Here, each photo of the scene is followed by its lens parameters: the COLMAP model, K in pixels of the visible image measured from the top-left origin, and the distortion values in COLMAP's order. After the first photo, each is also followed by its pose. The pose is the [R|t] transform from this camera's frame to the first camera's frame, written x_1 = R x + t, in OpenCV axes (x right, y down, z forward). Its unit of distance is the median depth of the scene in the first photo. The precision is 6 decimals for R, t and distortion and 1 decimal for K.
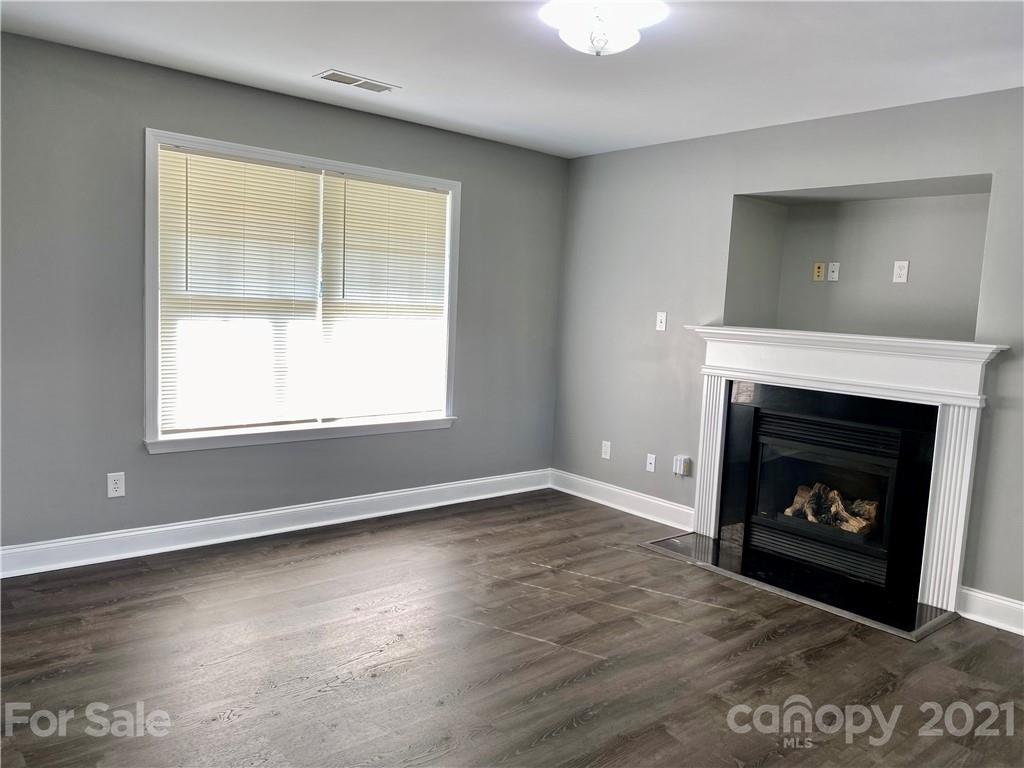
lens RADIAL K [[773.6, 0, 519.7], [0, 773.6, 378.9], [0, 0, 1]] dist [0.166014, -0.329050]
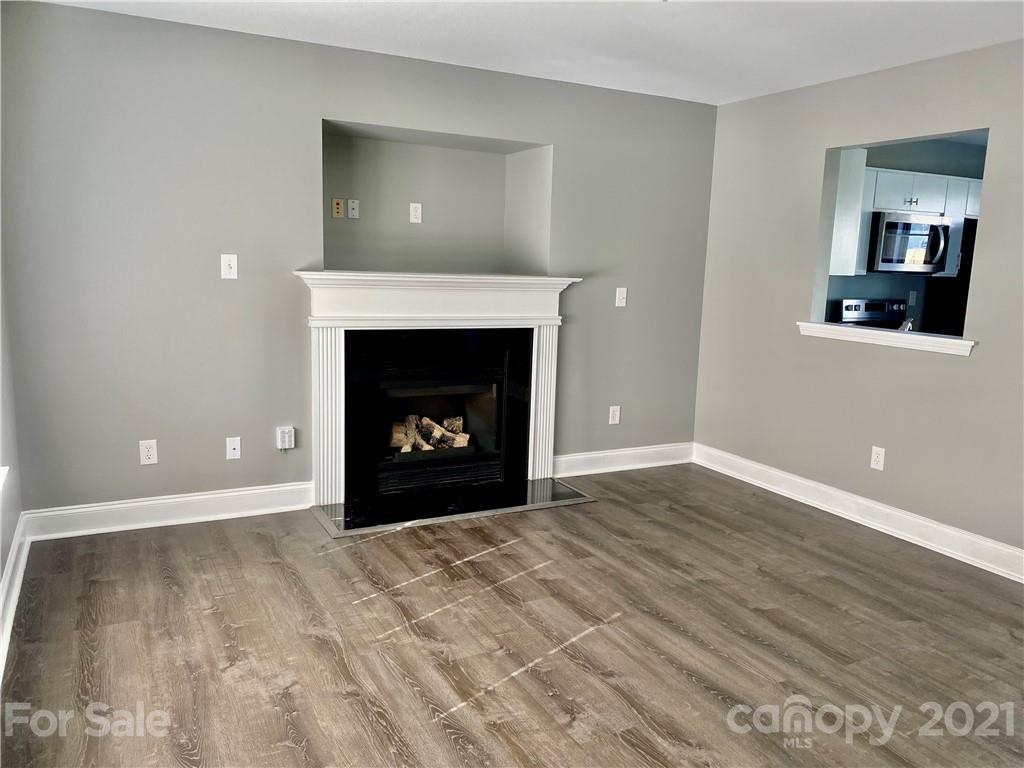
lens RADIAL K [[783.5, 0, 509.2], [0, 783.5, 380.1], [0, 0, 1]] dist [0.105899, -0.159997]
pose [[0.232239, -0.193000, 0.953319, -0.598828], [0.073166, 0.980806, 0.180741, -0.097143], [-0.969903, 0.027776, 0.241902, 0.618790]]
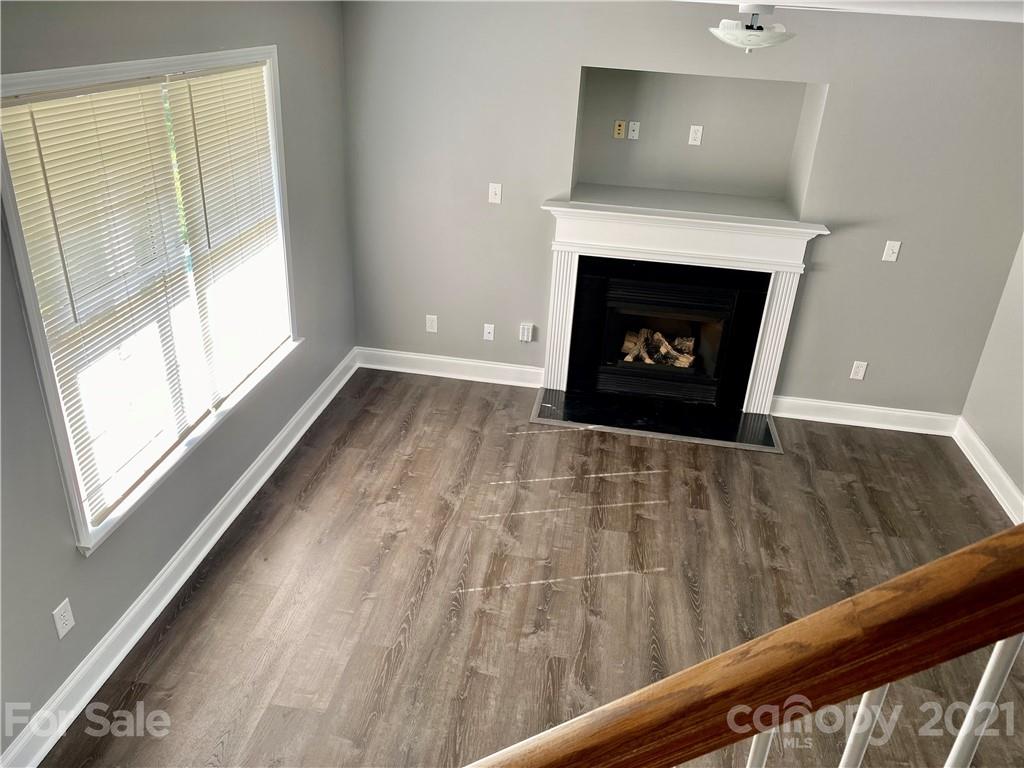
lens RADIAL K [[773.6, 0, 519.7], [0, 773.6, 378.9], [0, 0, 1]] dist [0.166014, -0.329050]
pose [[0.757338, -0.289782, 0.585206, -0.486539], [0.042593, 0.916160, 0.398542, -0.281348], [-0.651633, -0.276905, 0.706185, 0.267226]]
